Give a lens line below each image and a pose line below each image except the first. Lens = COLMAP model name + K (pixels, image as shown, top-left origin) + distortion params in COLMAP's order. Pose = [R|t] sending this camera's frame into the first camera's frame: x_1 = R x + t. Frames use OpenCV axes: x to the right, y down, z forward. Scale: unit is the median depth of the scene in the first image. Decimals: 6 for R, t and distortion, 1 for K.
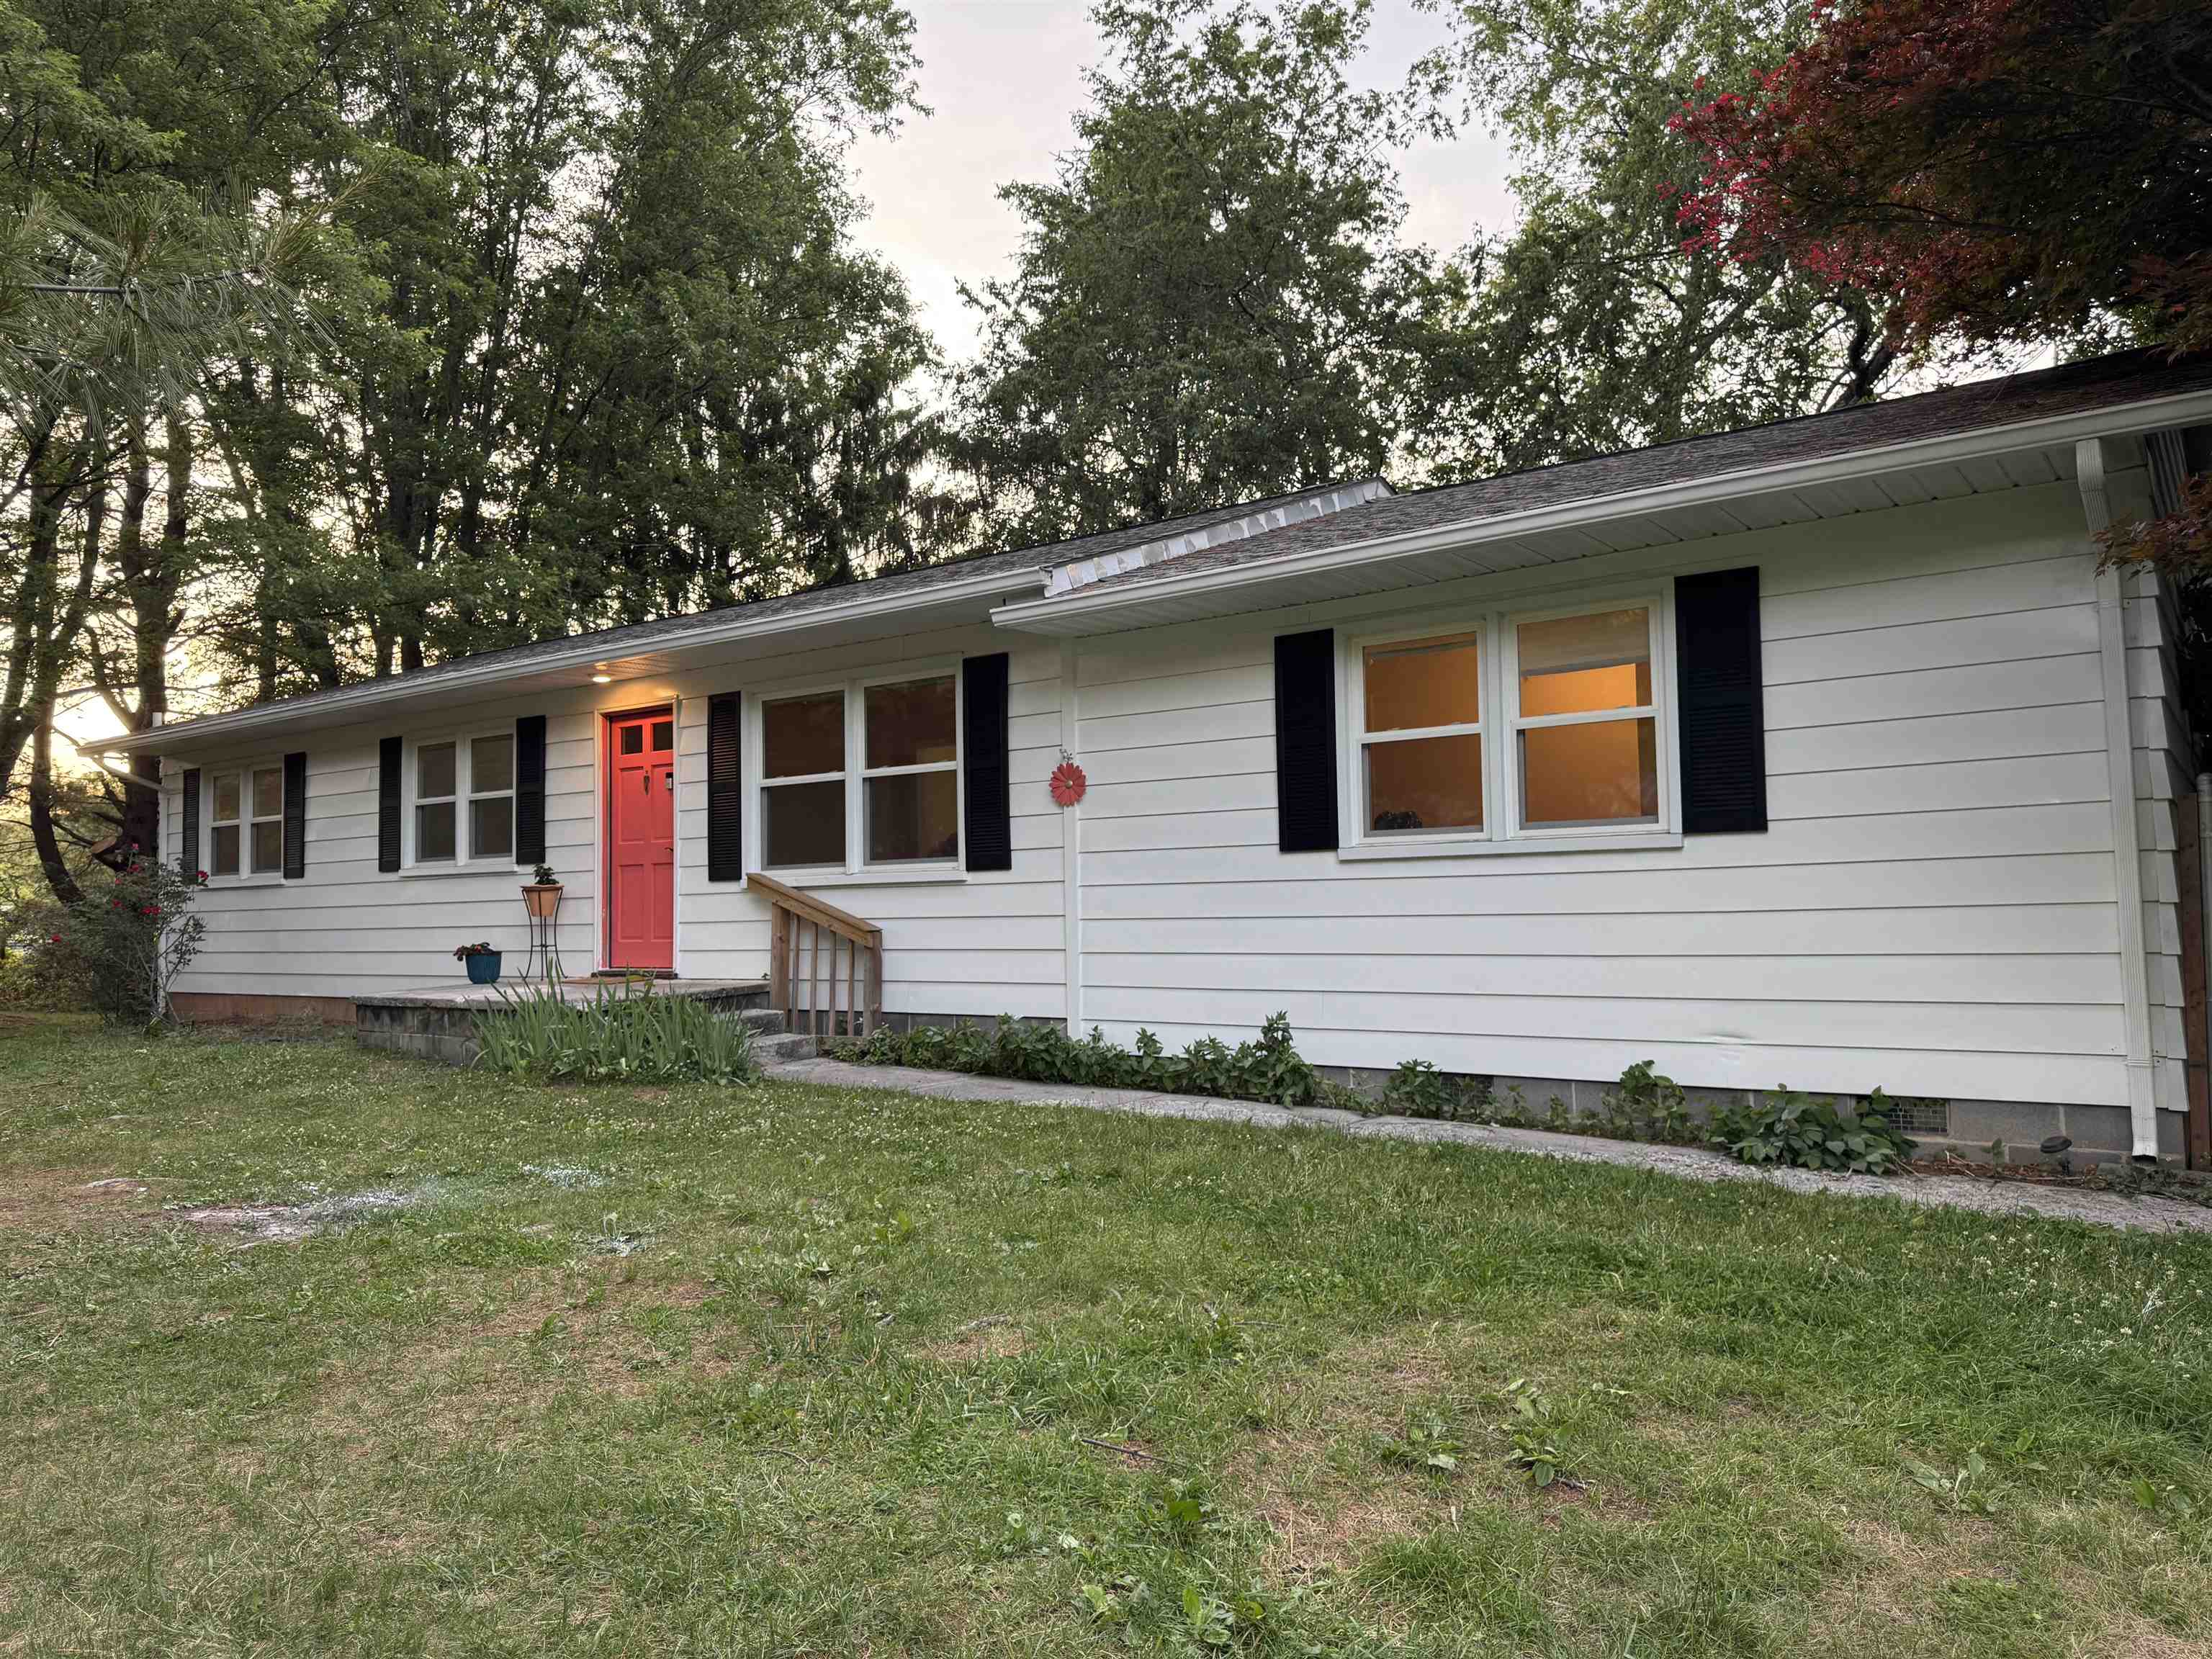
lens RADIAL K [[1518.0, 0, 1096.0], [0, 1518.0, 828.0], [0, 0, 1]] dist [0.041711, -0.081483]
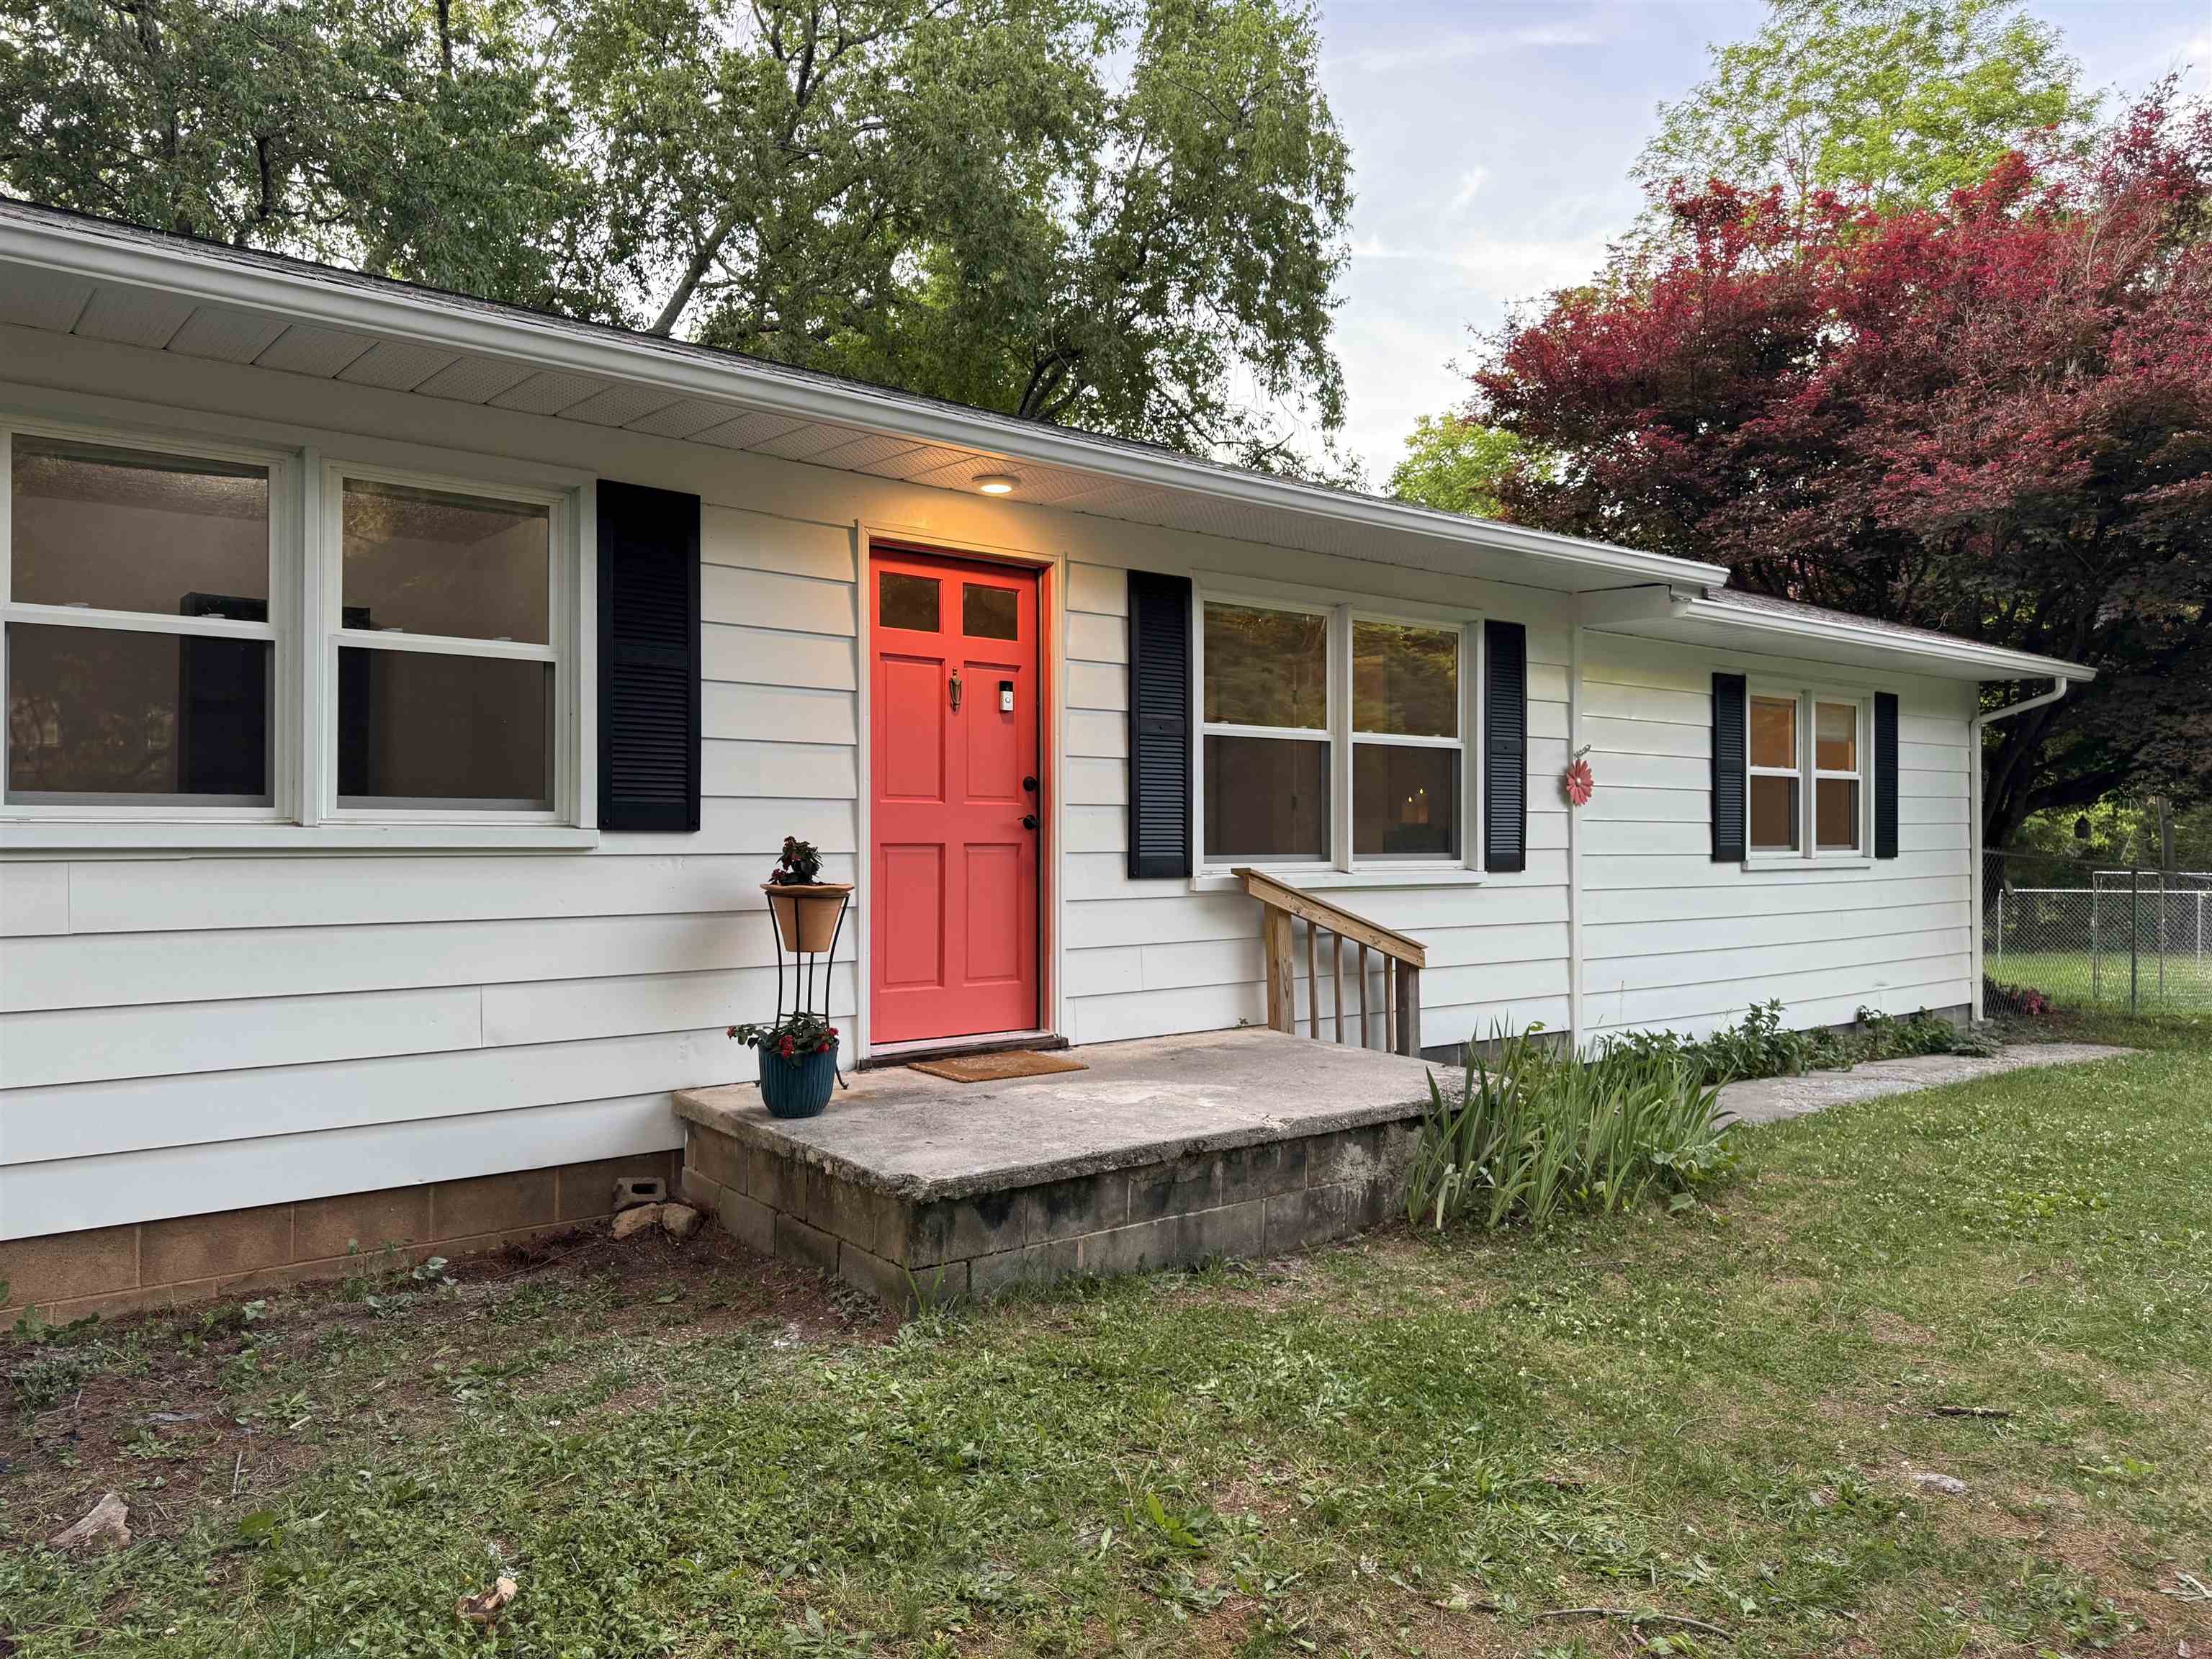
lens RADIAL K [[1564.6, 0, 1105.6], [0, 1564.6, 841.1], [0, 0, 1]] dist [0.142339, -0.290359]
pose [[0.250594, 0.026789, 0.967722, -0.896944], [-0.045550, 0.998836, -0.015855, 0.031837], [-0.967020, -0.040106, 0.251522, 0.892426]]
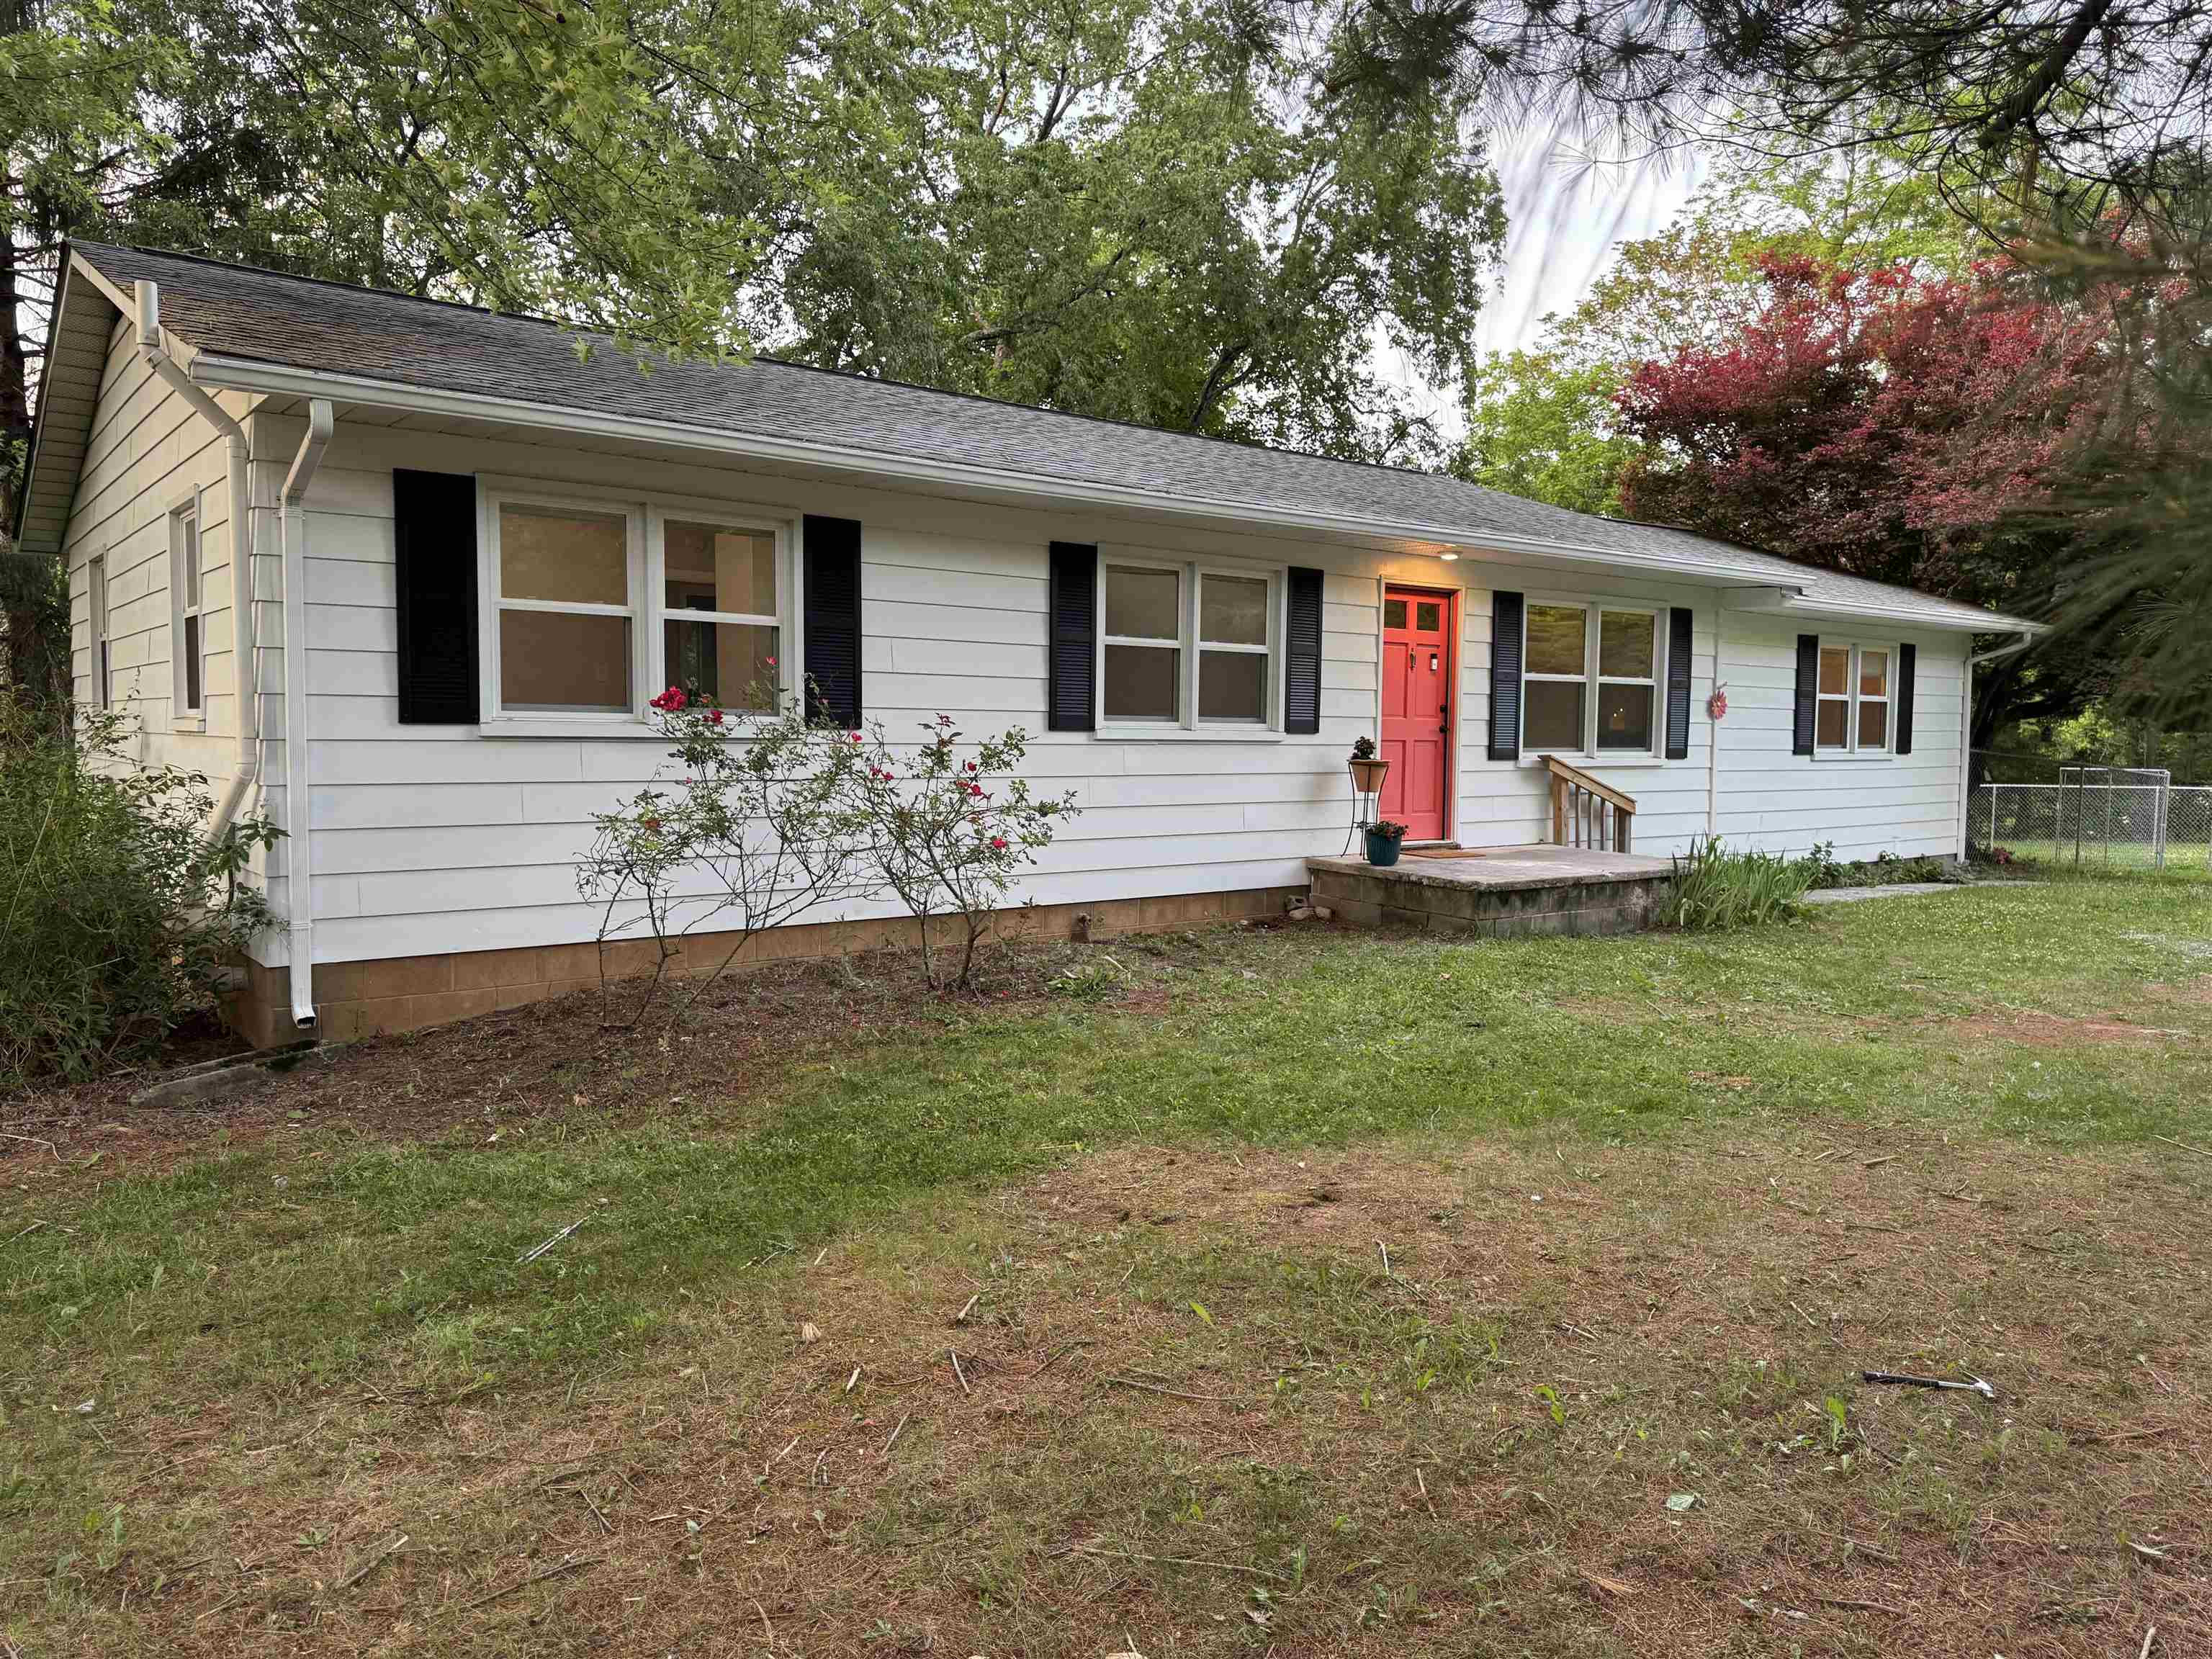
lens RADIAL K [[1541.4, 0, 1105.7], [0, 1541.4, 851.2], [0, 0, 1]] dist [0.170218, -0.324197]
pose [[0.259289, -0.040354, 0.964956, -1.494137], [-0.054350, 0.996934, 0.056296, 0.055217], [-0.964269, -0.067042, 0.256301, 1.019210]]
